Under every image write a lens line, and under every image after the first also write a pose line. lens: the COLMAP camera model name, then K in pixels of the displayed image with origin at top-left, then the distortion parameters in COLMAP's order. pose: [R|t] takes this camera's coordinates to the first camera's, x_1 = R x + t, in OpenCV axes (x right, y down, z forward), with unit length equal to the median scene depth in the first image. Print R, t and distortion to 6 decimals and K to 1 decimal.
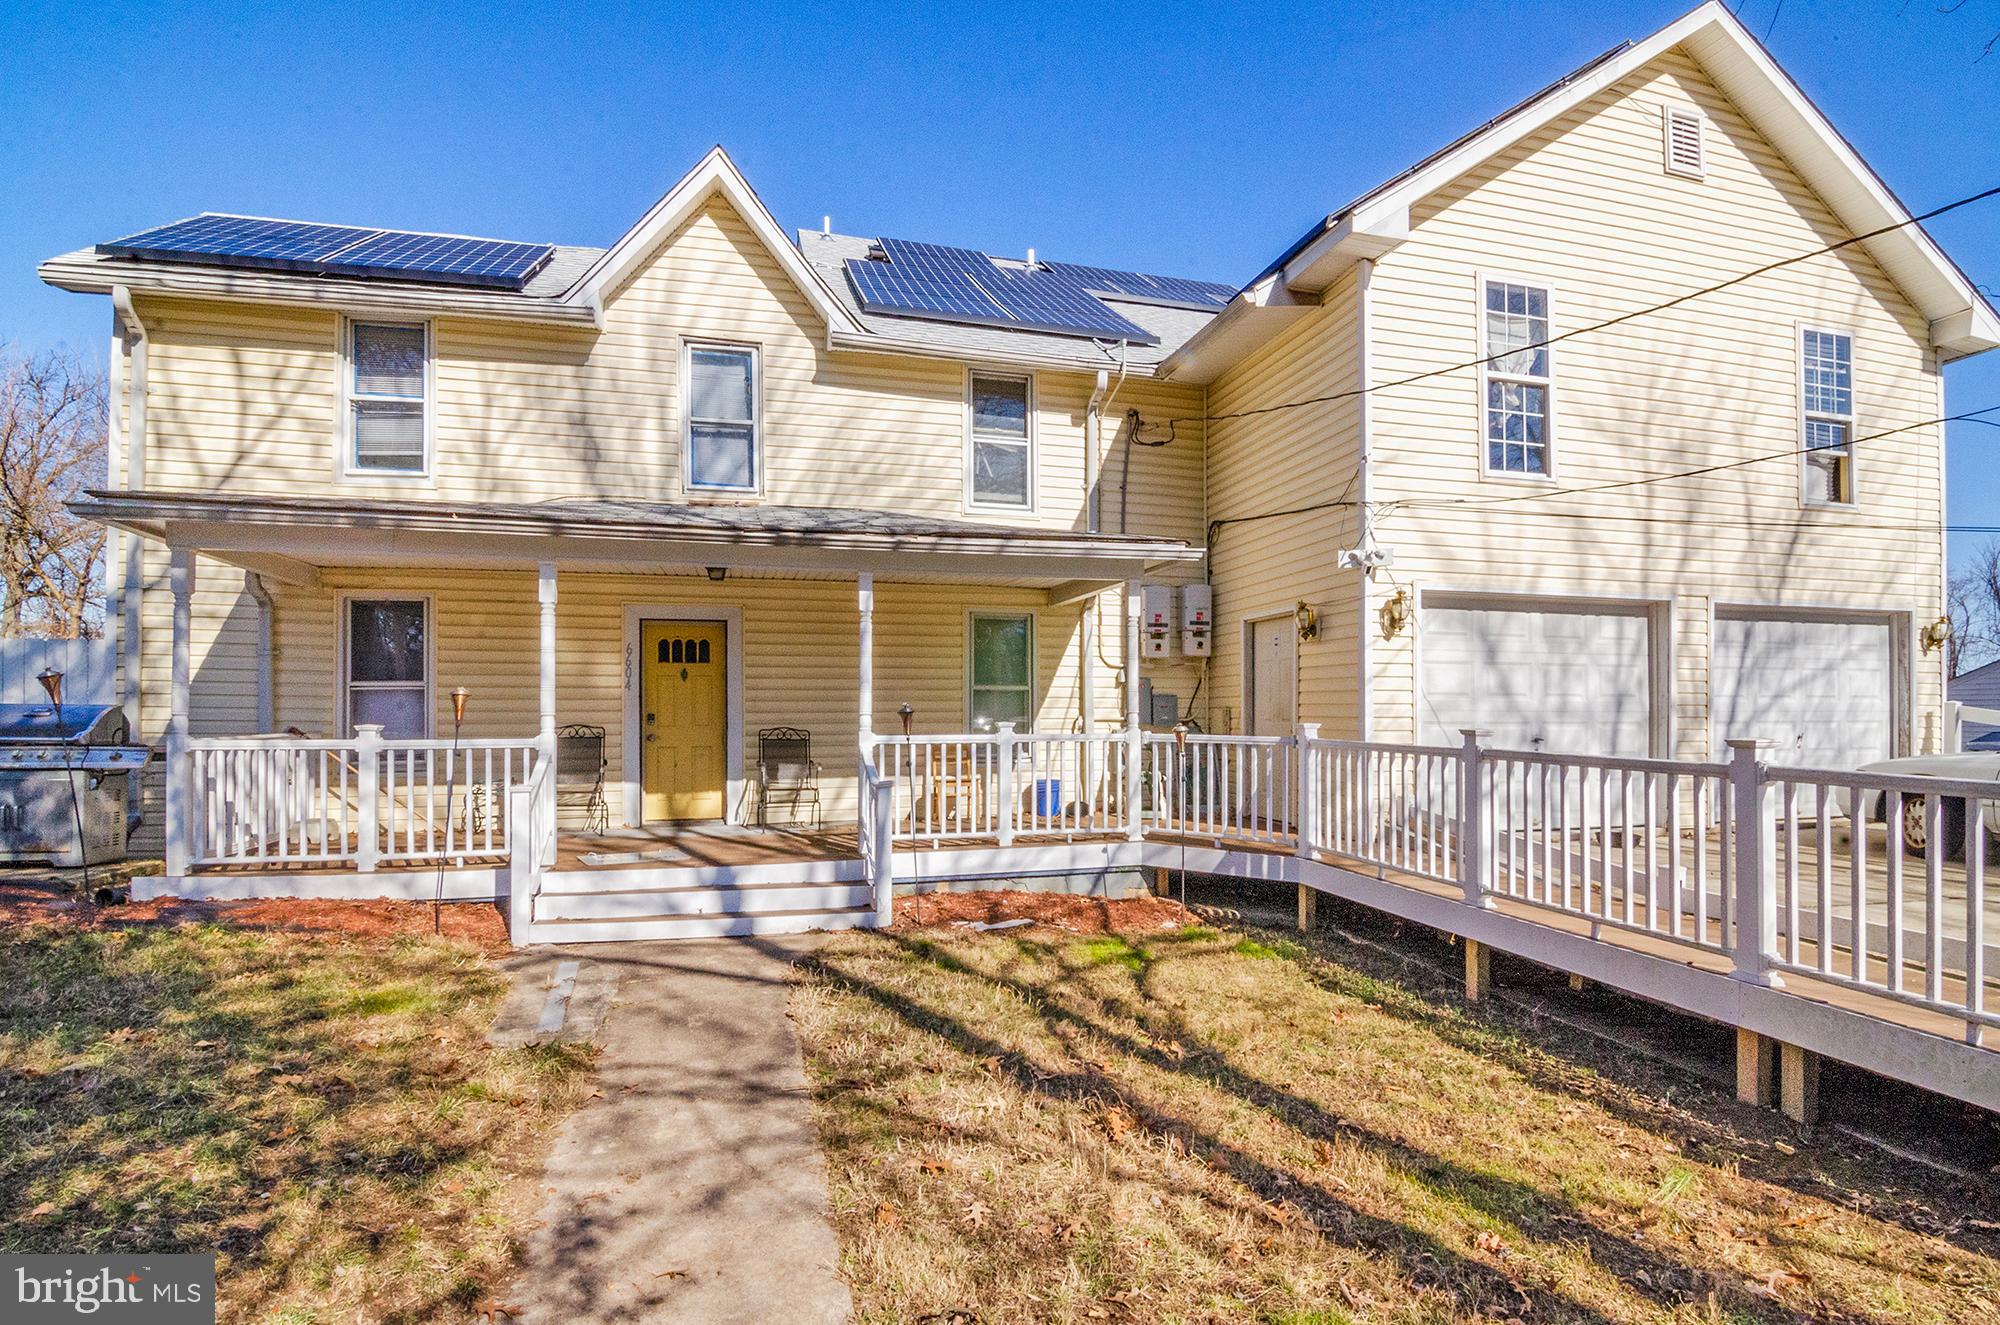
lens RADIAL K [[971.5, 0, 1007.4], [0, 971.5, 714.2], [0, 0, 1]] dist [-0.000969, -0.011894]
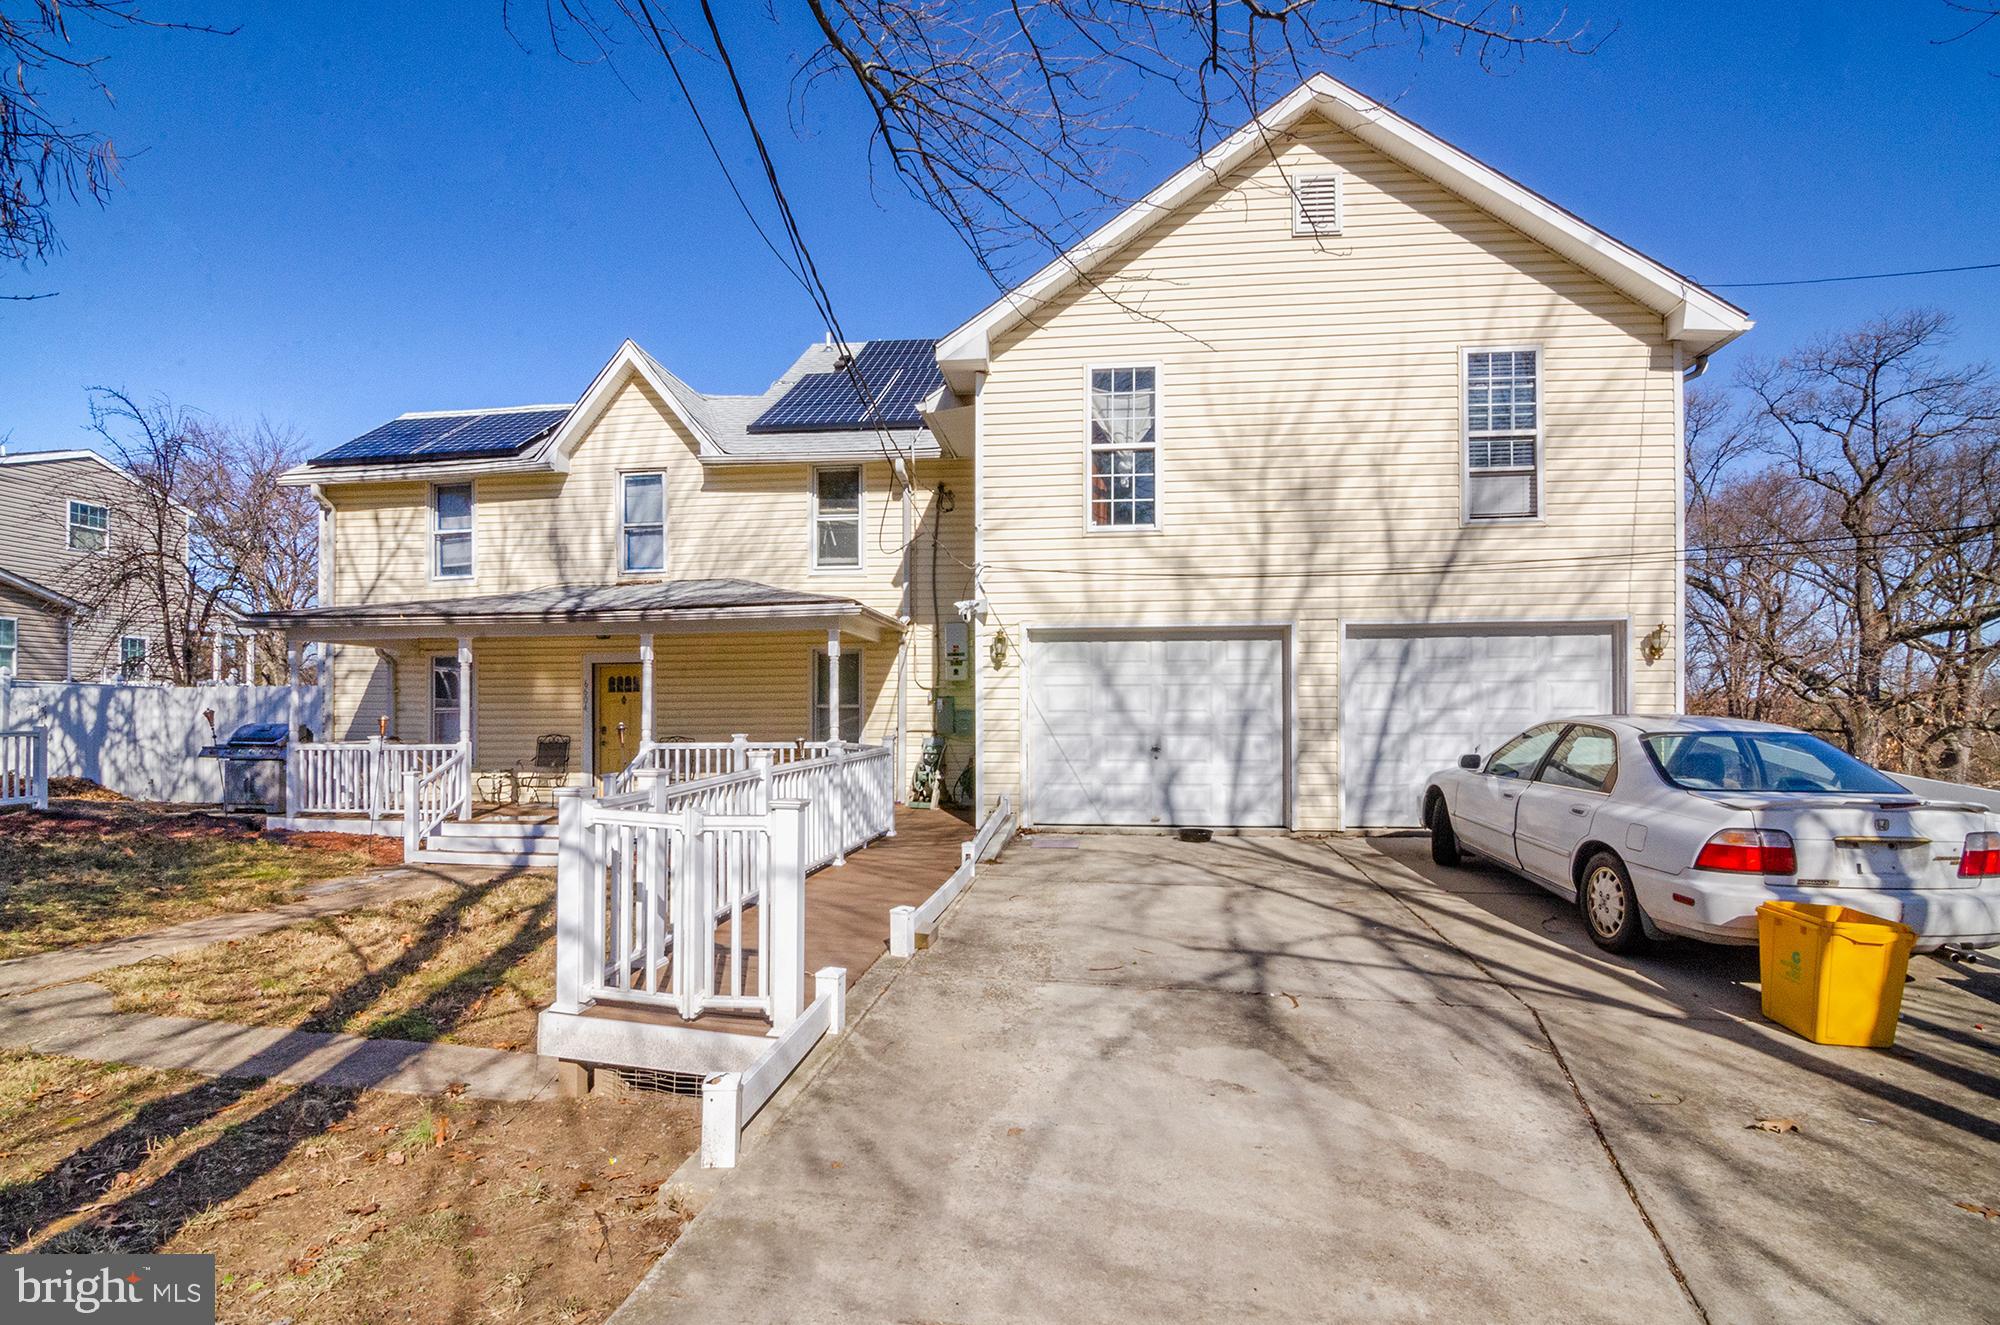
lens RADIAL K [[971.5, 0, 1007.4], [0, 971.5, 714.2], [0, 0, 1]] dist [-0.000969, -0.011894]
pose [[0.929674, -0.005608, -0.368340, 0.783235], [0.004884, 0.999984, -0.002900, -0.013372], [0.368351, 0.000897, 0.929687, -0.151272]]
